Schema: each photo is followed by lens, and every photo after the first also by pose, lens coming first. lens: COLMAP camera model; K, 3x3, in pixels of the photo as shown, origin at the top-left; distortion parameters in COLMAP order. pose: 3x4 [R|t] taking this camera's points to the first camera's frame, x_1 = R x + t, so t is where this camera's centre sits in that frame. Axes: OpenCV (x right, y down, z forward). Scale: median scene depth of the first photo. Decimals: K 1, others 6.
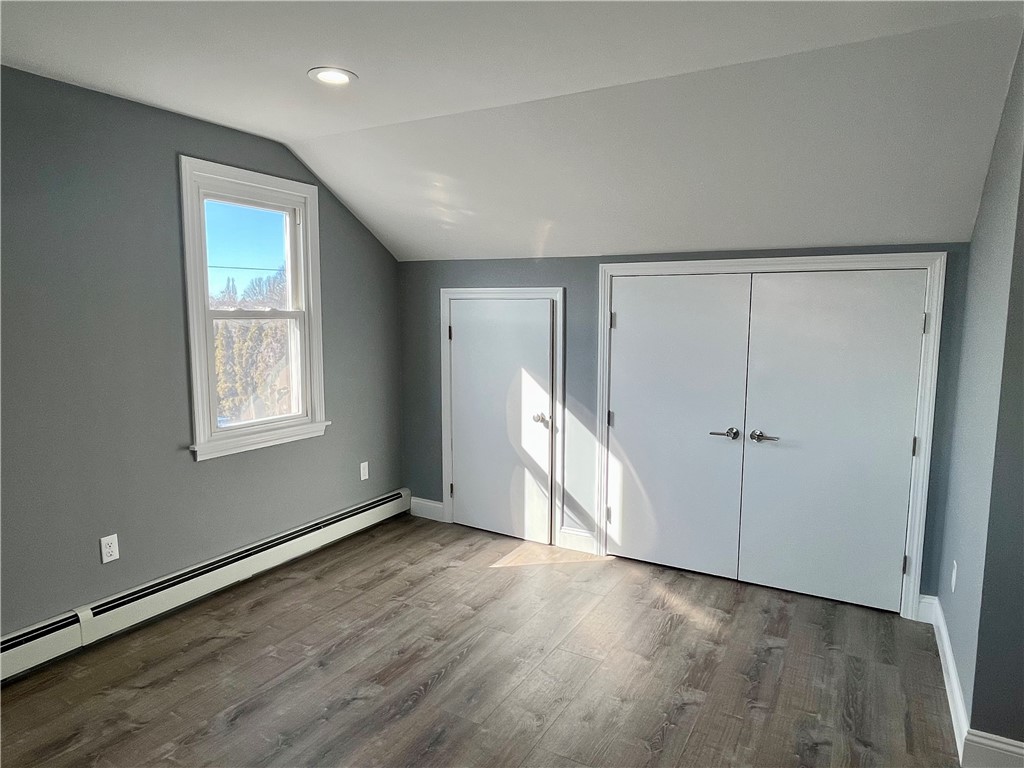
lens RADIAL K [[623.7, 0, 514.0], [0, 623.7, 382.0], [0, 0, 1]] dist [-0.008117, -0.001037]
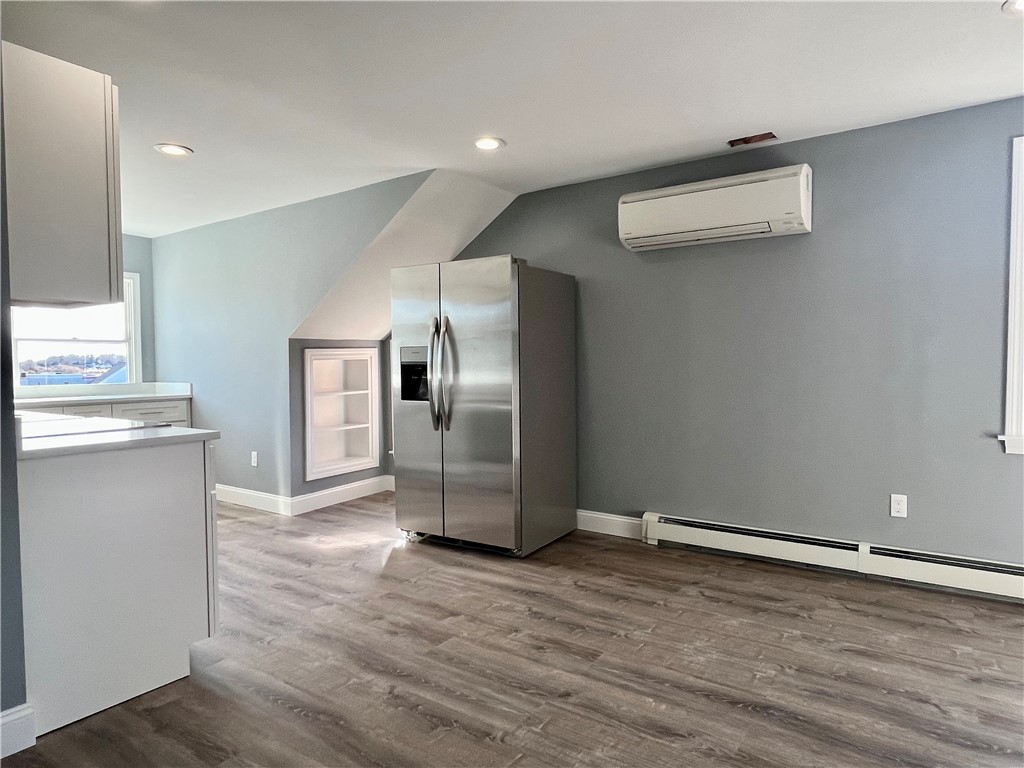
lens RADIAL K [[623.7, 0, 510.6], [0, 623.7, 390.2], [0, 0, 1]] dist [-0.008117, -0.001037]
pose [[-0.115044, 0.032924, -0.992815, 0.597258], [-0.101040, 0.993879, 0.044668, 0.077322], [0.988208, 0.105452, -0.111013, 0.404857]]
